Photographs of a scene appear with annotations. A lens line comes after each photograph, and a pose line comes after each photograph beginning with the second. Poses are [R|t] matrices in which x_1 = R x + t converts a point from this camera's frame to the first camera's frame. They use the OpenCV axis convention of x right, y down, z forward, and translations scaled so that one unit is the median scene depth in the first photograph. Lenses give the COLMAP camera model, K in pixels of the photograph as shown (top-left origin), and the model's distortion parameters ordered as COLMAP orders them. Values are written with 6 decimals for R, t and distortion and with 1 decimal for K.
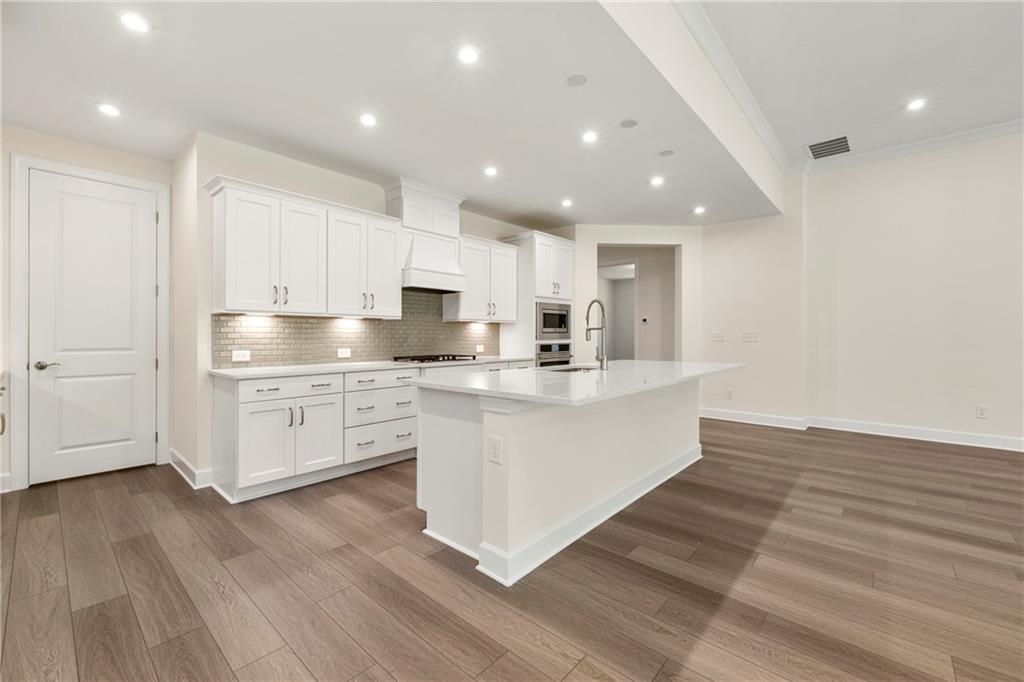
lens RADIAL K [[421.2, 0, 512.0], [0, 421.2, 341.0], [0, 0, 1]] dist [0.001495, -0.000024]
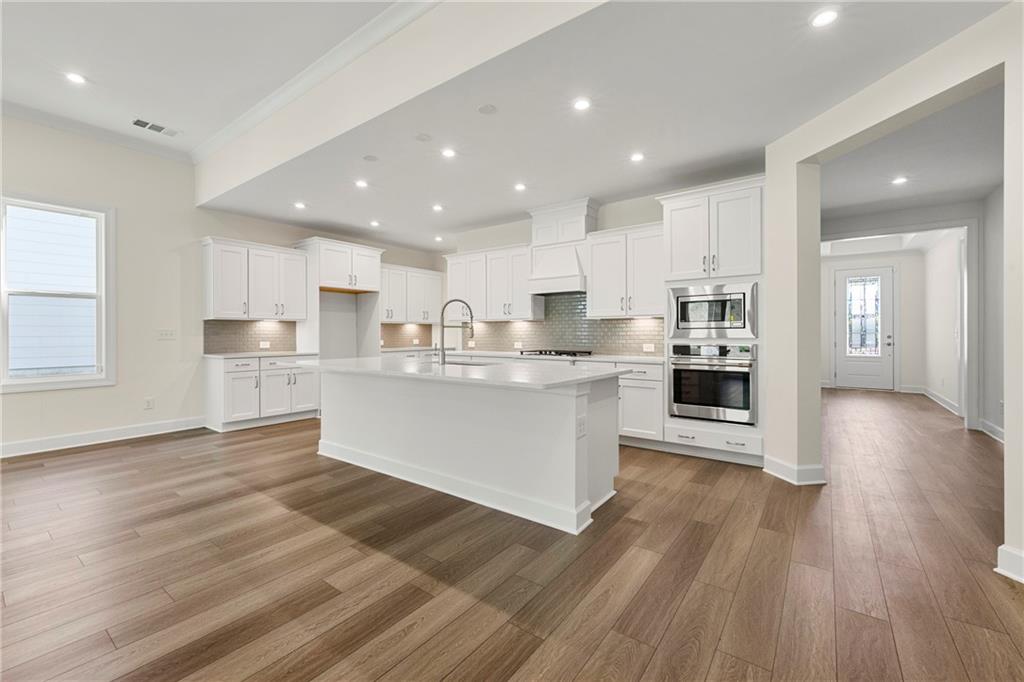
lens RADIAL K [[421.2, 0, 512.0], [0, 421.2, 341.0], [0, 0, 1]] dist [0.001495, -0.000024]
pose [[0.088700, 0.019041, -0.995876, 1.097434], [-0.010728, 0.999778, 0.018160, -0.012469], [0.996001, 0.009073, 0.088884, 0.901751]]
